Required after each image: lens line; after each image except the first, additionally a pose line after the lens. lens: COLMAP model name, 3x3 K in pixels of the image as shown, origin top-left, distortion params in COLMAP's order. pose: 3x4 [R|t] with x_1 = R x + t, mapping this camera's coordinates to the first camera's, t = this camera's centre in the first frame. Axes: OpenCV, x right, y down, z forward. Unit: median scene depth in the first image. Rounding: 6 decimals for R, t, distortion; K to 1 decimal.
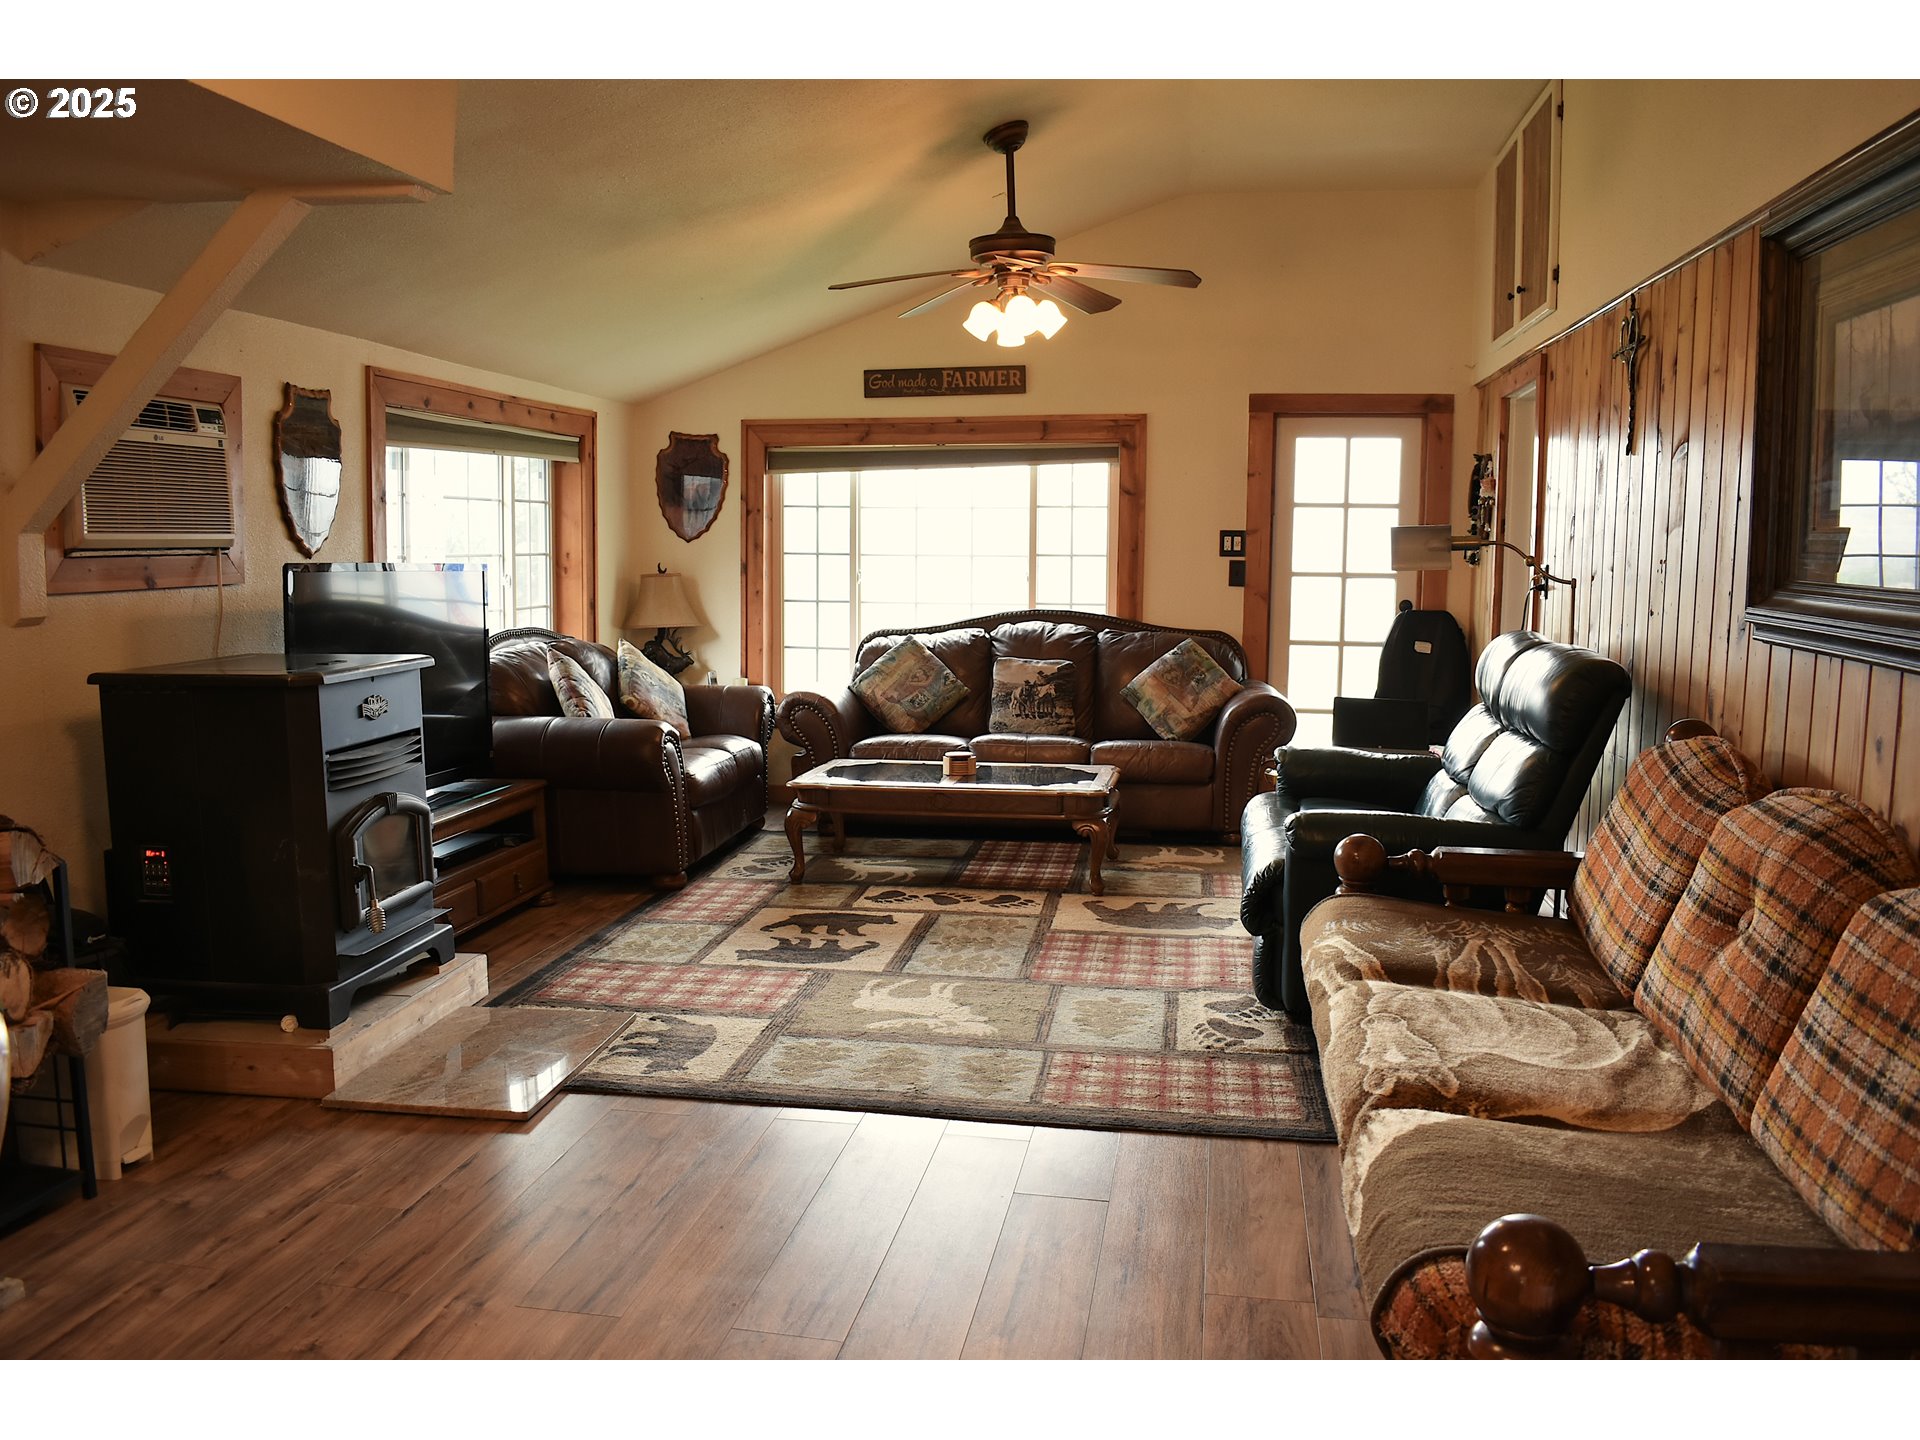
lens RADIAL K [[1506.0, 0, 960.0], [0, 1506.0, 720.0], [0, 0, 1]] dist [-0.097175, 0.011144]
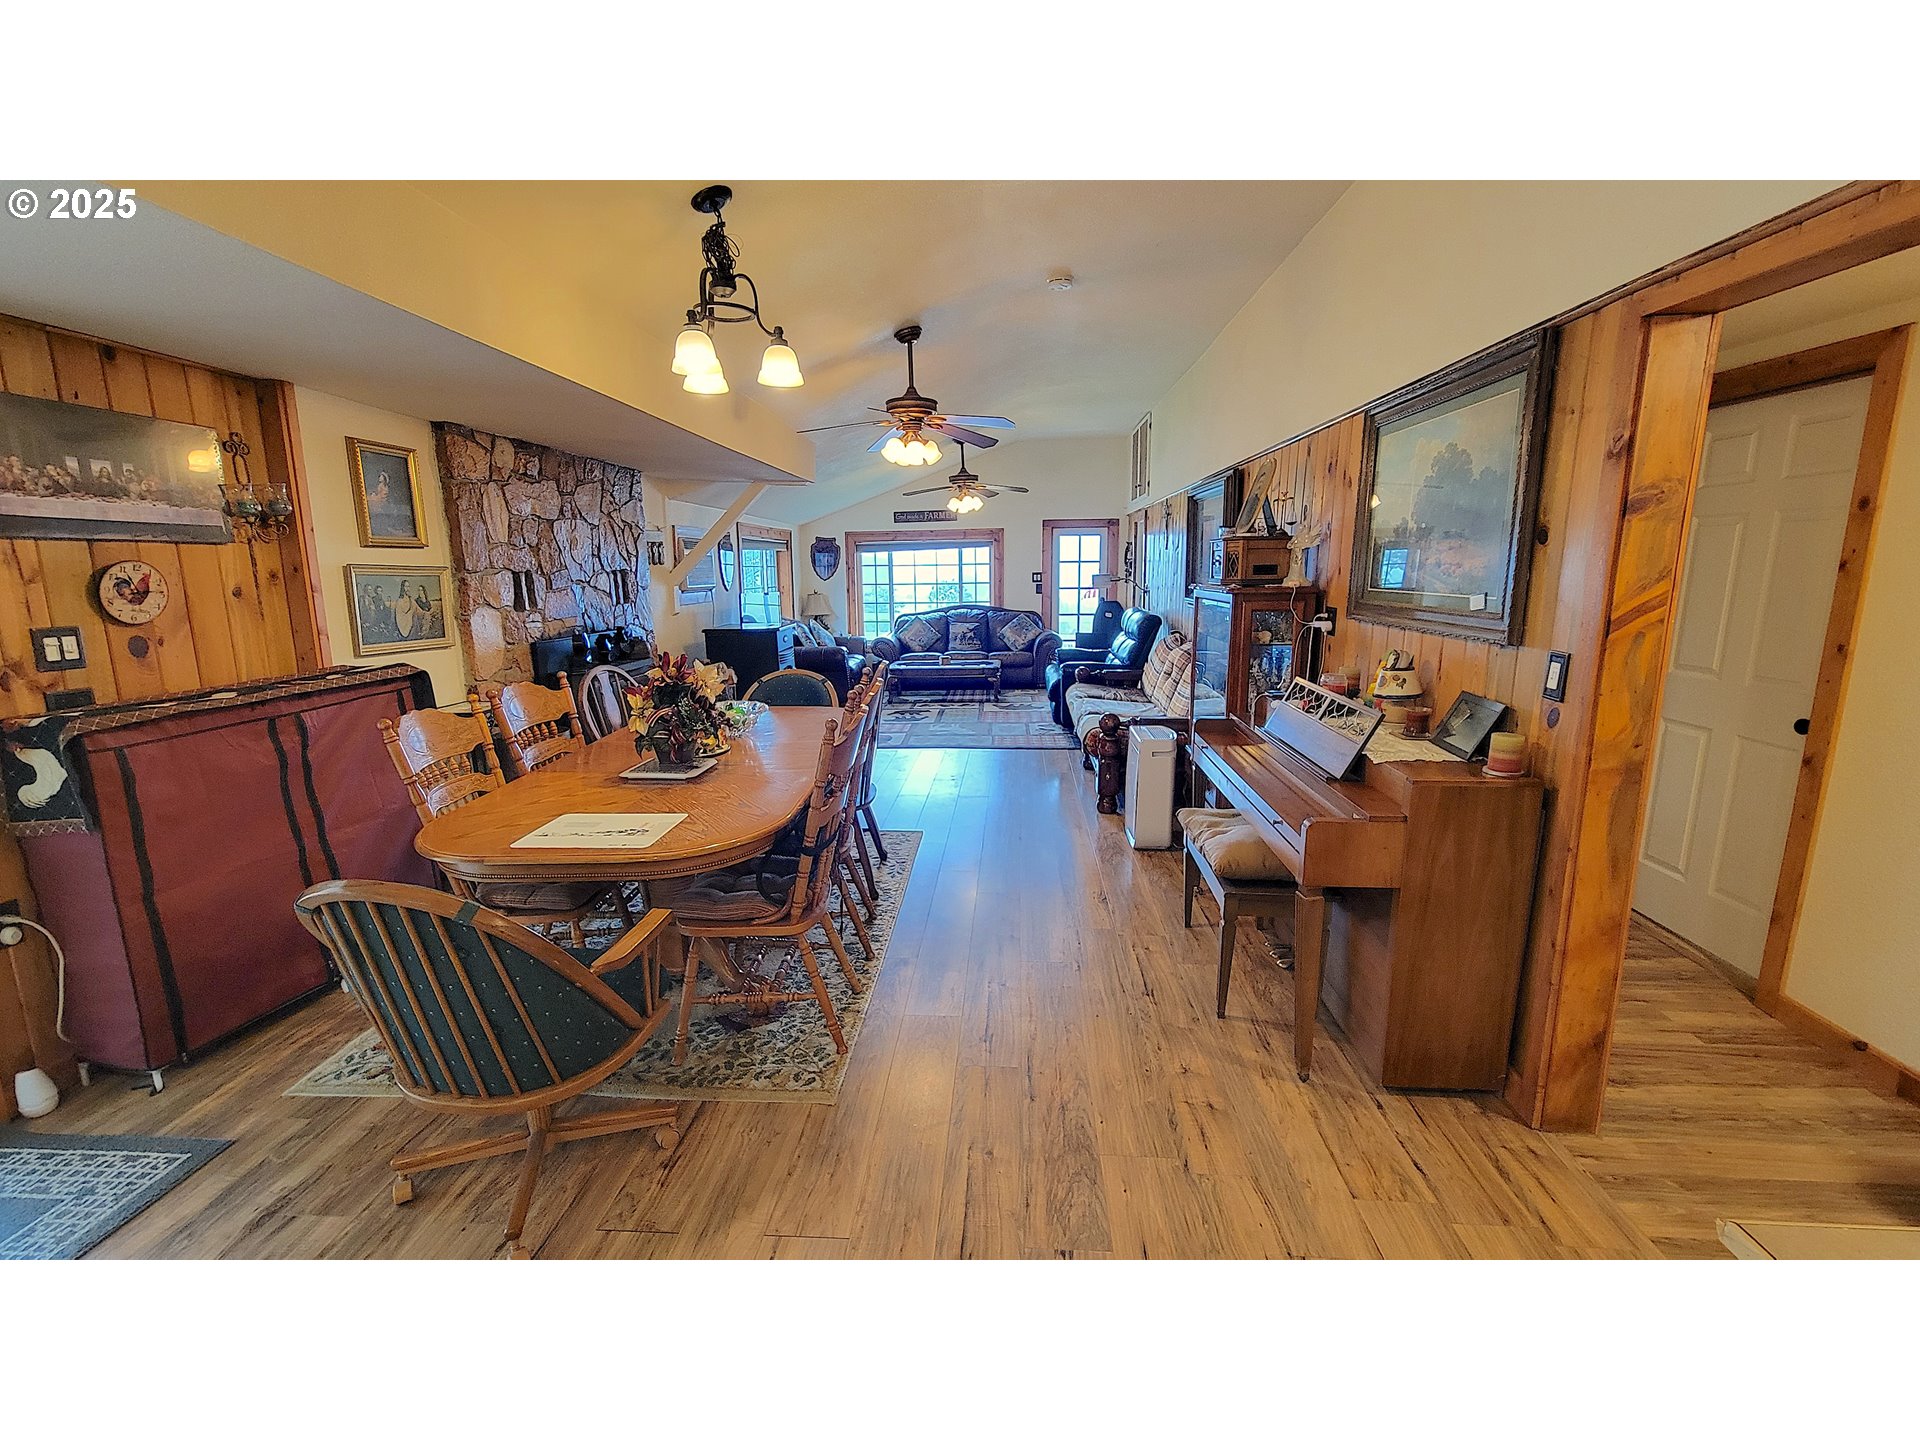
lens RADIAL K [[804.9, 0, 967.7], [0, 804.9, 716.5], [0, 0, 1]] dist [0.000157, 0.000079]
pose [[0.993909, -0.037727, 0.103548, -0.097534], [0.031075, 0.997393, 0.065125, 0.031185], [-0.105735, -0.061510, 0.992490, -0.419401]]
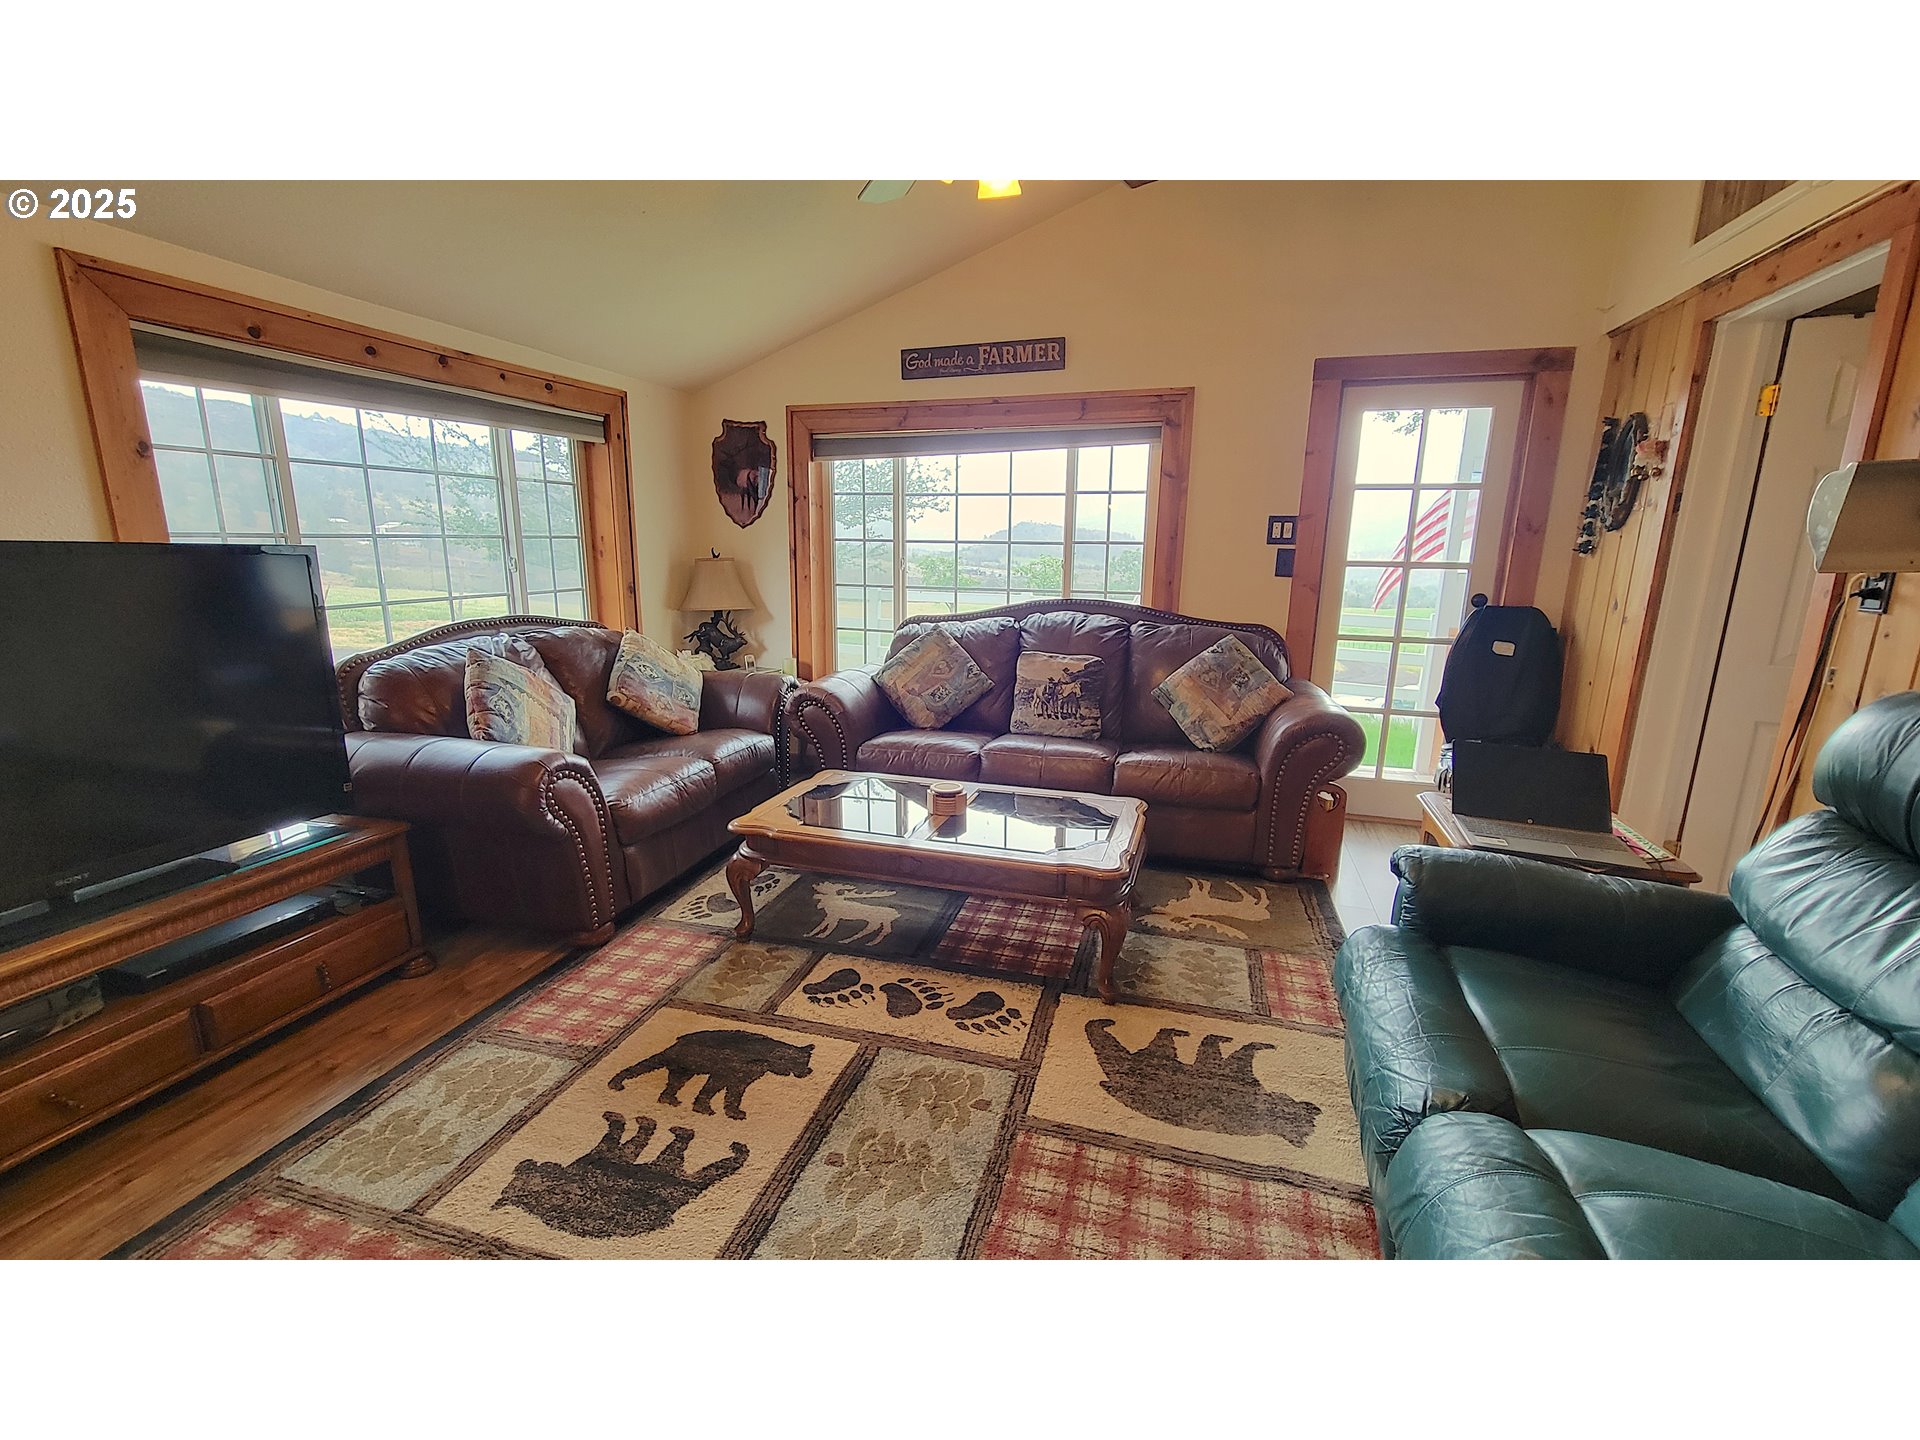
lens RADIAL K [[804.9, 0, 967.7], [0, 804.9, 716.5], [0, 0, 1]] dist [0.000157, 0.000079]
pose [[0.992539, 0.030754, -0.117981, 0.051251], [-0.018794, 0.994691, 0.101178, -0.050315], [0.120467, -0.098206, 0.987848, 0.478790]]
